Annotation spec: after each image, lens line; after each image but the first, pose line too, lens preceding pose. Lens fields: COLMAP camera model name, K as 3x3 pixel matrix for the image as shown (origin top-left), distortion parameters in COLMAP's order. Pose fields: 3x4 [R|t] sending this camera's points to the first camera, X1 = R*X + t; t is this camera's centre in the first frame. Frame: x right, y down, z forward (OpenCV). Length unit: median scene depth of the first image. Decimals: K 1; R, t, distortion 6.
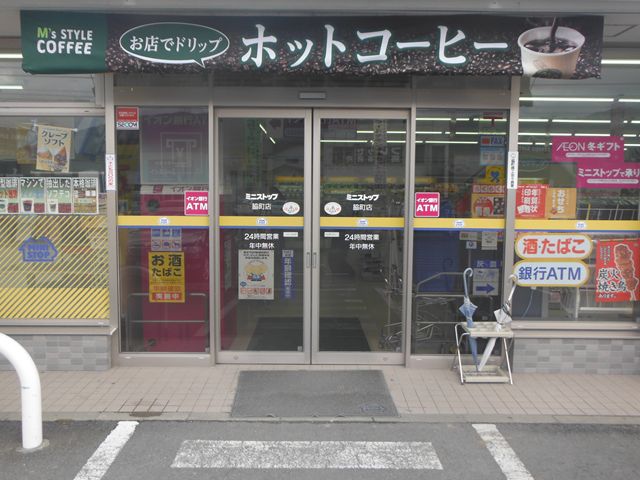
lens RADIAL K [[535.5, 0, 320.4], [0, 535.5, 241.6], [0, 0, 1]] dist [-0.000958, -0.003787]
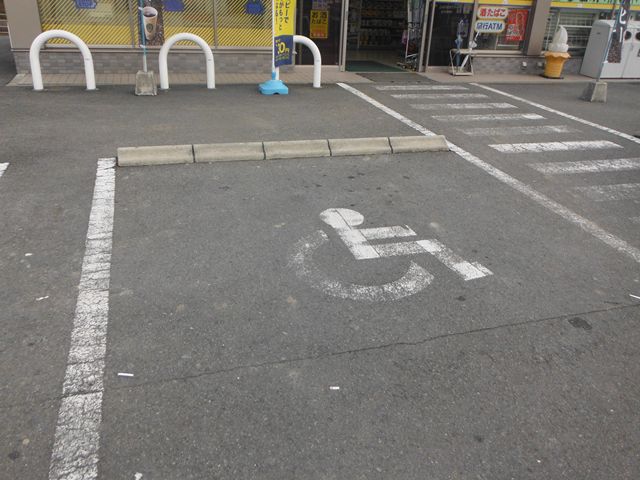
lens RADIAL K [[535.5, 0, 320.5], [0, 535.5, 238.6], [0, 0, 1]] dist [-0.000958, -0.003787]
pose [[0.953624, -0.093076, 0.286248, -0.911625], [-0.018619, 0.930928, 0.364727, 0.081815], [-0.300424, -0.353142, 0.886023, -0.998651]]
